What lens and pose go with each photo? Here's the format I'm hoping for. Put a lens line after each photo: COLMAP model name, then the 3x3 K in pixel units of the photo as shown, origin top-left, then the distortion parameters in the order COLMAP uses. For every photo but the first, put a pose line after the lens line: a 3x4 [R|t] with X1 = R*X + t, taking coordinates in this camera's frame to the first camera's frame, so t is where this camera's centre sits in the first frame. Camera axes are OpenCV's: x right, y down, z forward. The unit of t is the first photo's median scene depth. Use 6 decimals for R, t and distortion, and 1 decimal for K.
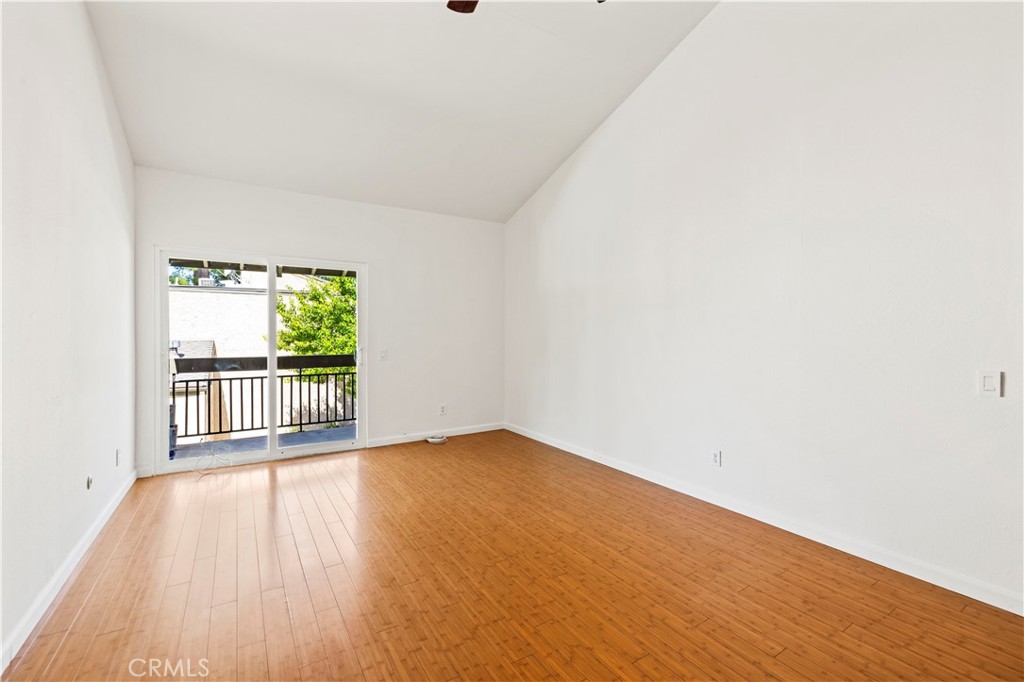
lens RADIAL K [[431.2, 0, 508.0], [0, 431.2, 336.8], [0, 0, 1]] dist [0.001085, 0.000158]
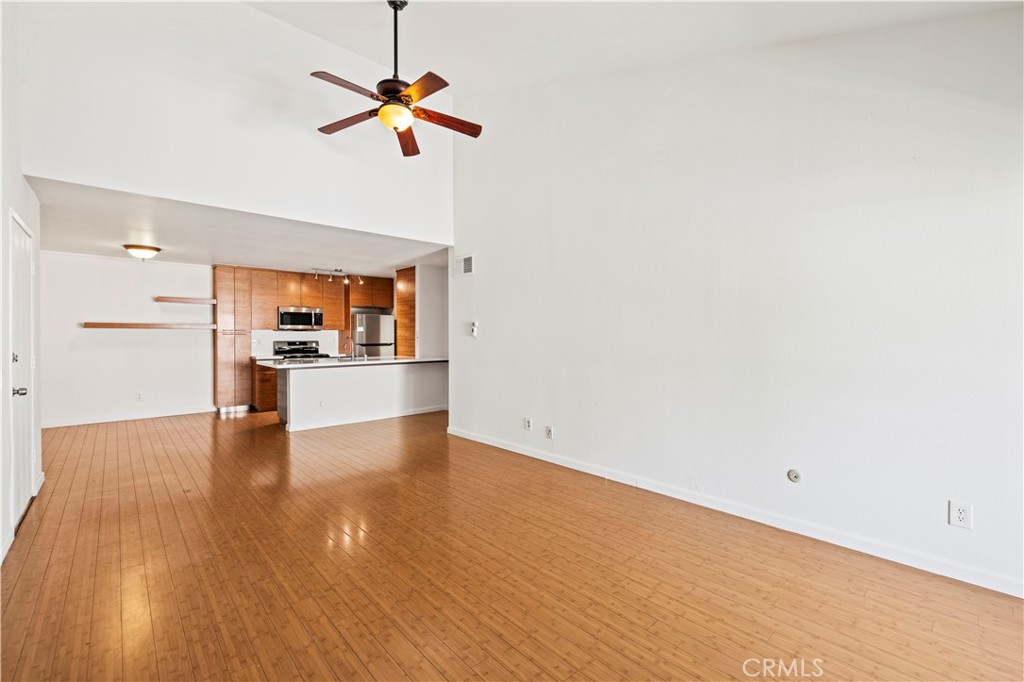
lens RADIAL K [[431.2, 0, 508.0], [0, 431.2, 336.8], [0, 0, 1]] dist [0.001085, 0.000158]
pose [[-0.984204, -0.001069, -0.177037, -0.046087], [-0.002260, 0.999976, 0.006525, -0.012743], [0.177026, 0.006822, -0.984183, 1.274735]]
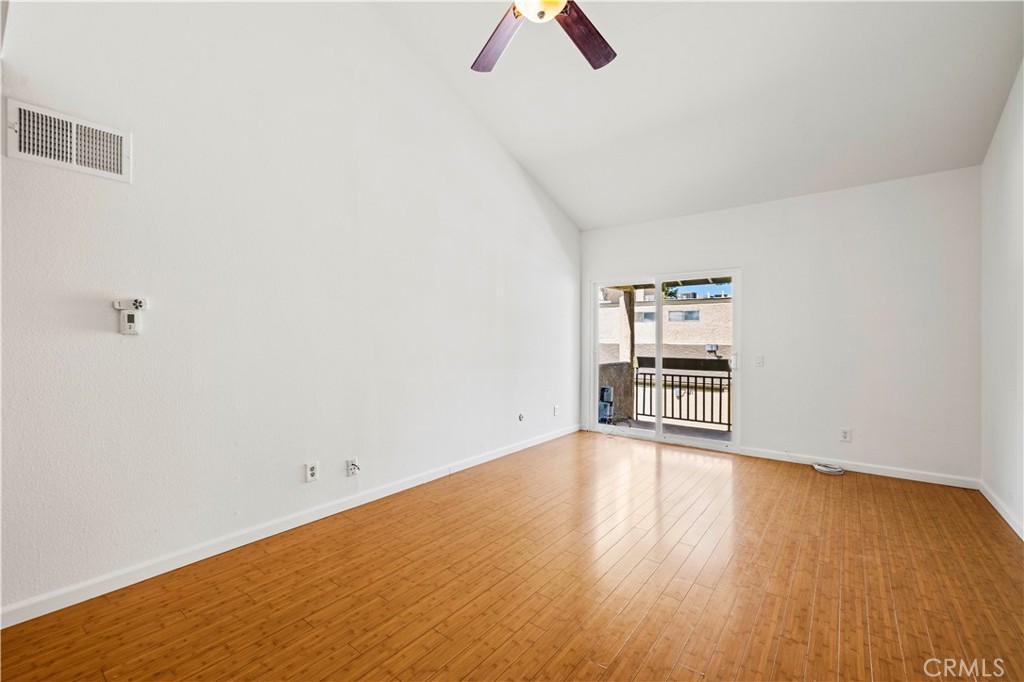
lens RADIAL K [[431.2, 0, 508.0], [0, 431.2, 336.8], [0, 0, 1]] dist [0.001085, 0.000158]
pose [[0.338143, -0.003462, -0.941089, 0.510415], [-0.008137, 0.999945, -0.006603, -0.000516], [0.941060, 0.009890, 0.338096, 0.200759]]
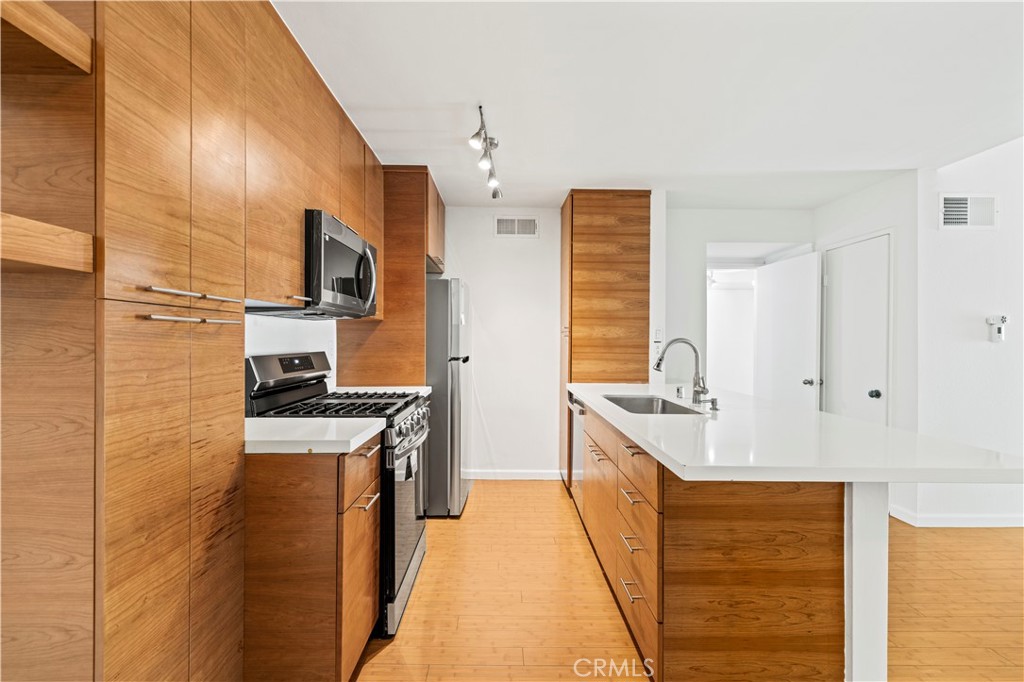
lens RADIAL K [[431.3, 0, 507.9], [0, 431.3, 341.0], [0, 0, 1]] dist [0.002092, 0.000380]
pose [[-0.520557, -0.003143, -0.853821, 0.911461], [-0.011123, 0.999933, 0.003101, 0.002046], [0.853755, 0.011112, -0.520557, -0.405684]]
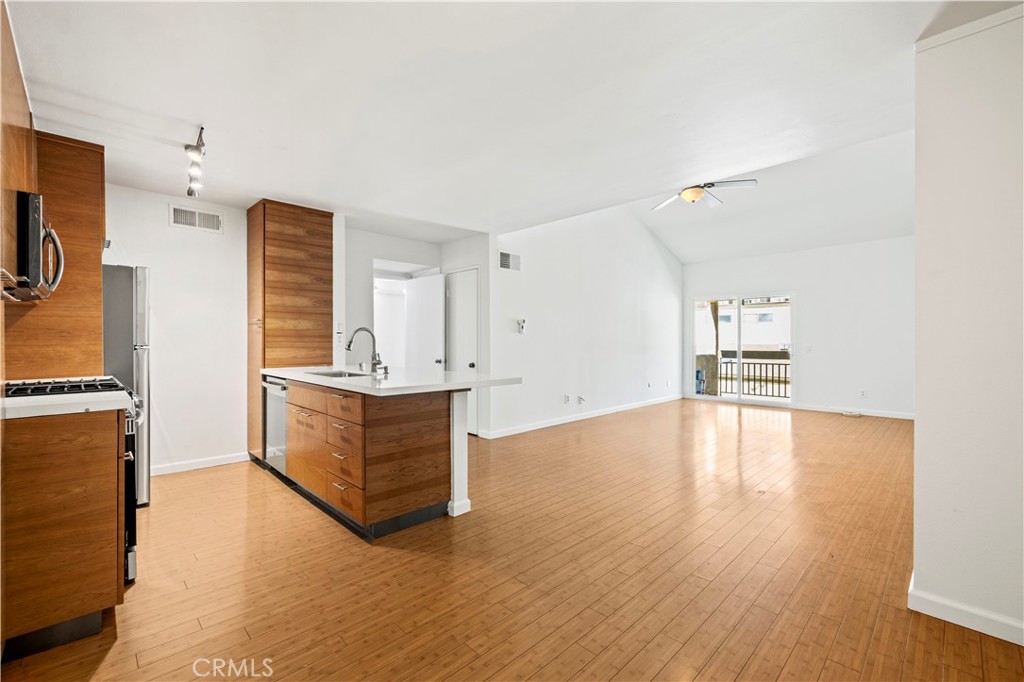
lens RADIAL K [[435.9, 0, 506.8], [0, 435.9, 343.0], [0, 0, 1]] dist [0.001256, 0.000011]
pose [[0.207614, 0.001441, -0.978210, 1.199824], [-0.003566, 0.999993, 0.000716, 0.027103], [0.978204, 0.003339, 0.207618, -0.412215]]
